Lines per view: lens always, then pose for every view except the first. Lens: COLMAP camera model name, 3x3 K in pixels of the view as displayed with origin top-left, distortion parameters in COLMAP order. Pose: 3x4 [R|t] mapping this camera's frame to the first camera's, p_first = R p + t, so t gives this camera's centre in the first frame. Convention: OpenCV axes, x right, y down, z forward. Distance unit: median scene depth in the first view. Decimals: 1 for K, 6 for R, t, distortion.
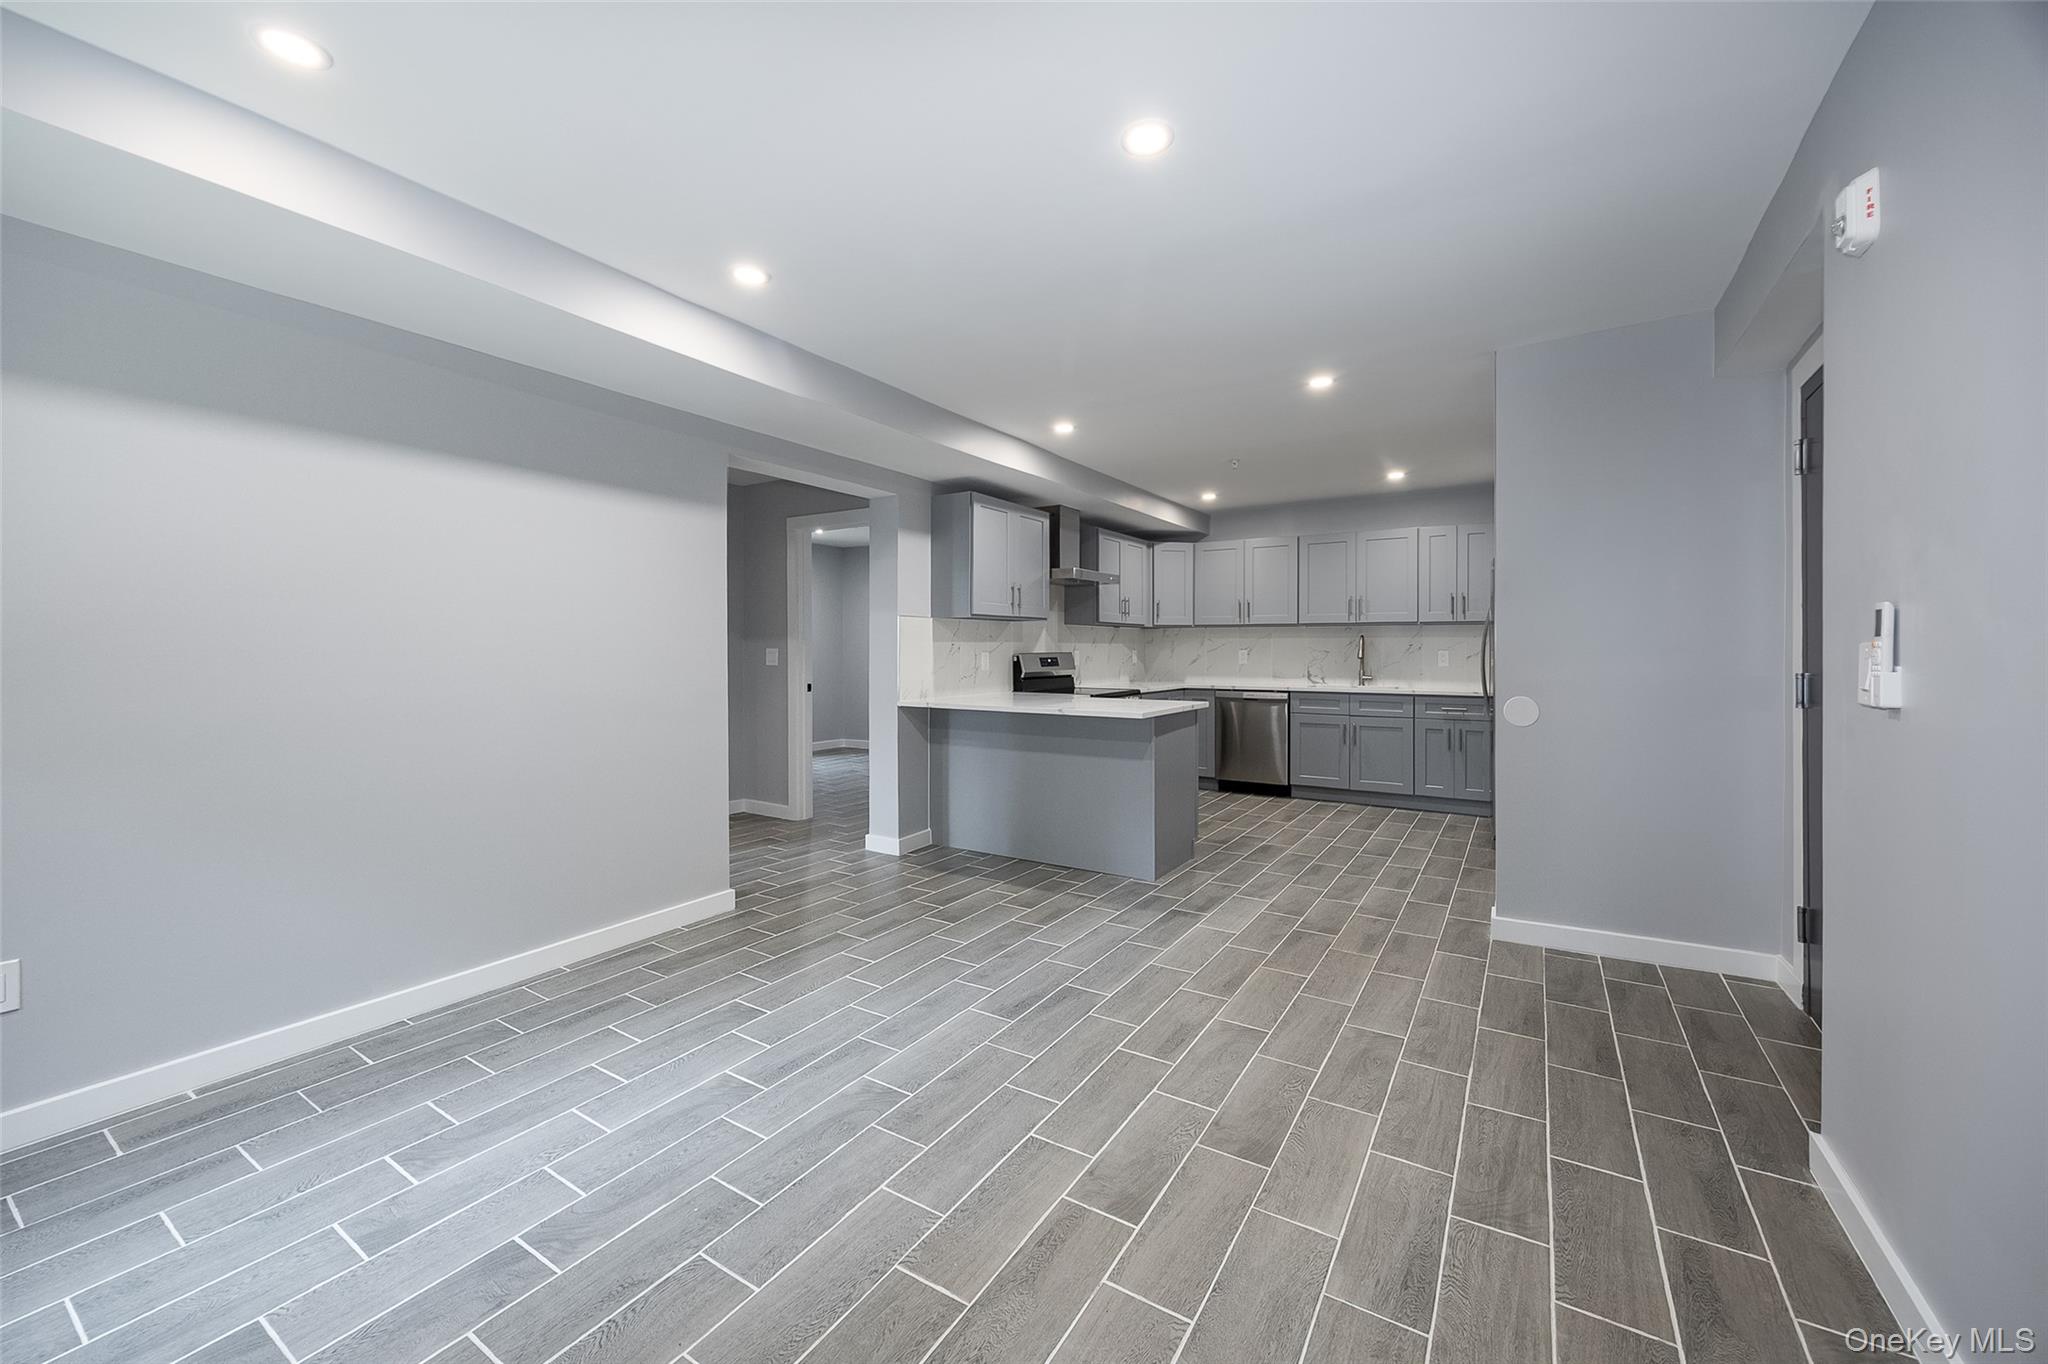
lens RADIAL K [[806.0, 0, 1024.3], [0, 806.0, 662.5], [0, 0, 1]] dist [0.000925, 0.000043]
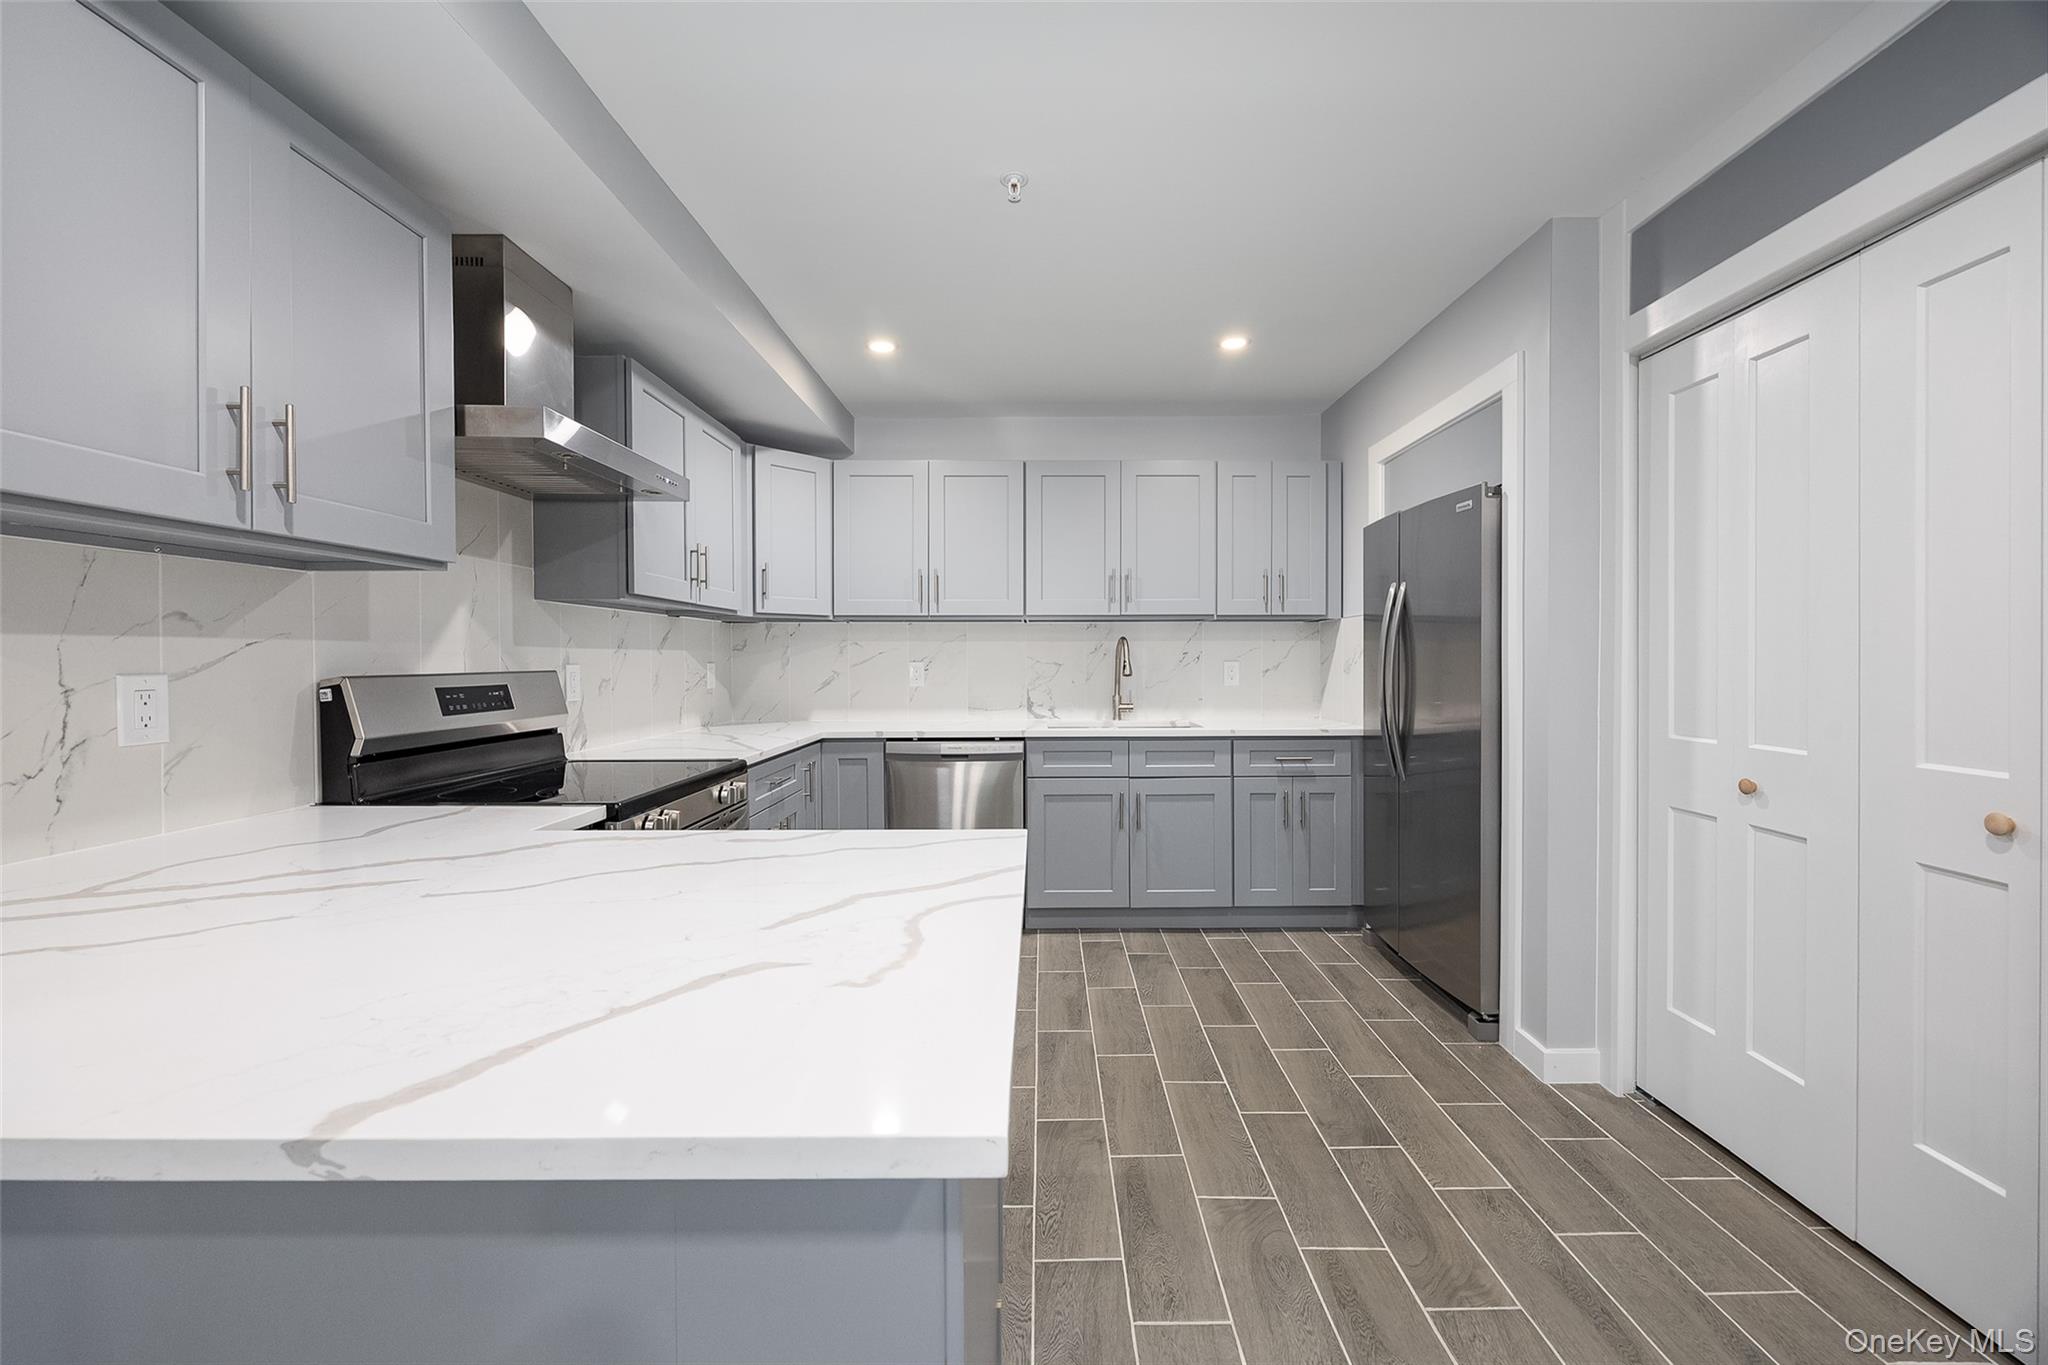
lens RADIAL K [[806.0, 0, 1033.4], [0, 806.0, 666.9], [0, 0, 1]] dist [0.000925, 0.000043]
pose [[0.849545, -0.008102, 0.527453, 0.049143], [0.013476, 0.999889, -0.006347, -0.008613], [-0.527344, 0.012500, 0.849560, 0.543953]]
